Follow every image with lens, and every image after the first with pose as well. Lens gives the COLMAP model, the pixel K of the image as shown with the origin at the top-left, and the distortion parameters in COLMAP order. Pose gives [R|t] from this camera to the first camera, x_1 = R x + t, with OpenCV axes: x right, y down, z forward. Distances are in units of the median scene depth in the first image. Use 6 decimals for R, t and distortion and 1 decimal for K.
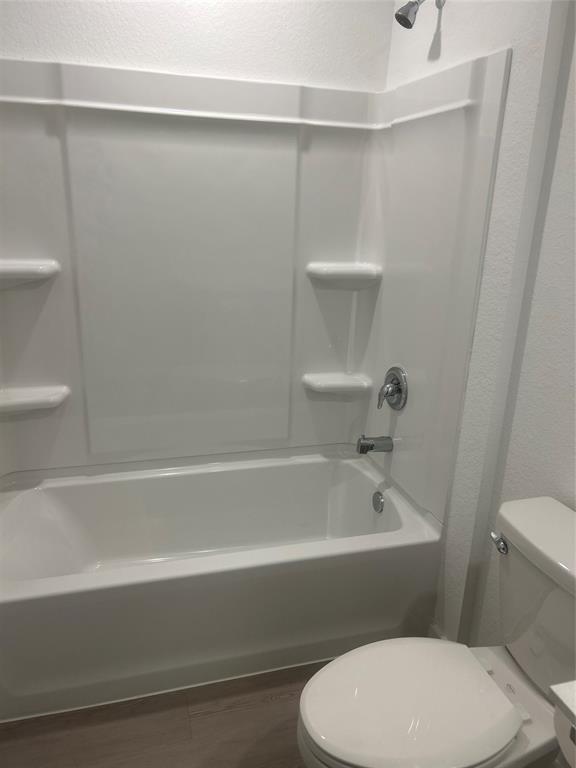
lens RADIAL K [[587.1, 0, 288.0], [0, 587.1, 384.0], [0, 0, 1]] dist [0.058749, -0.005929]
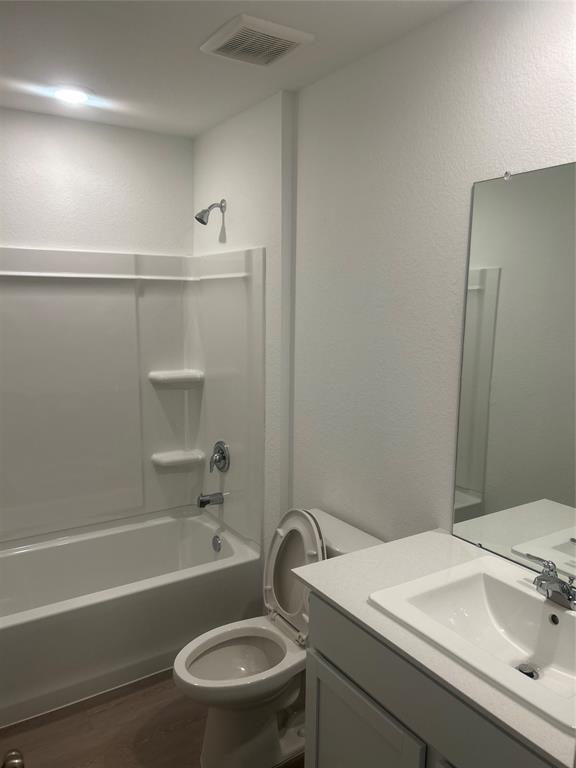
lens RADIAL K [[587.1, 0, 288.0], [0, 587.1, 384.0], [0, 0, 1]] dist [0.058749, -0.005929]
pose [[0.957482, -0.072828, 0.279148, -0.042936], [0.109862, 0.986750, -0.119393, 0.021563], [-0.266754, 0.144984, 0.952797, -0.398950]]
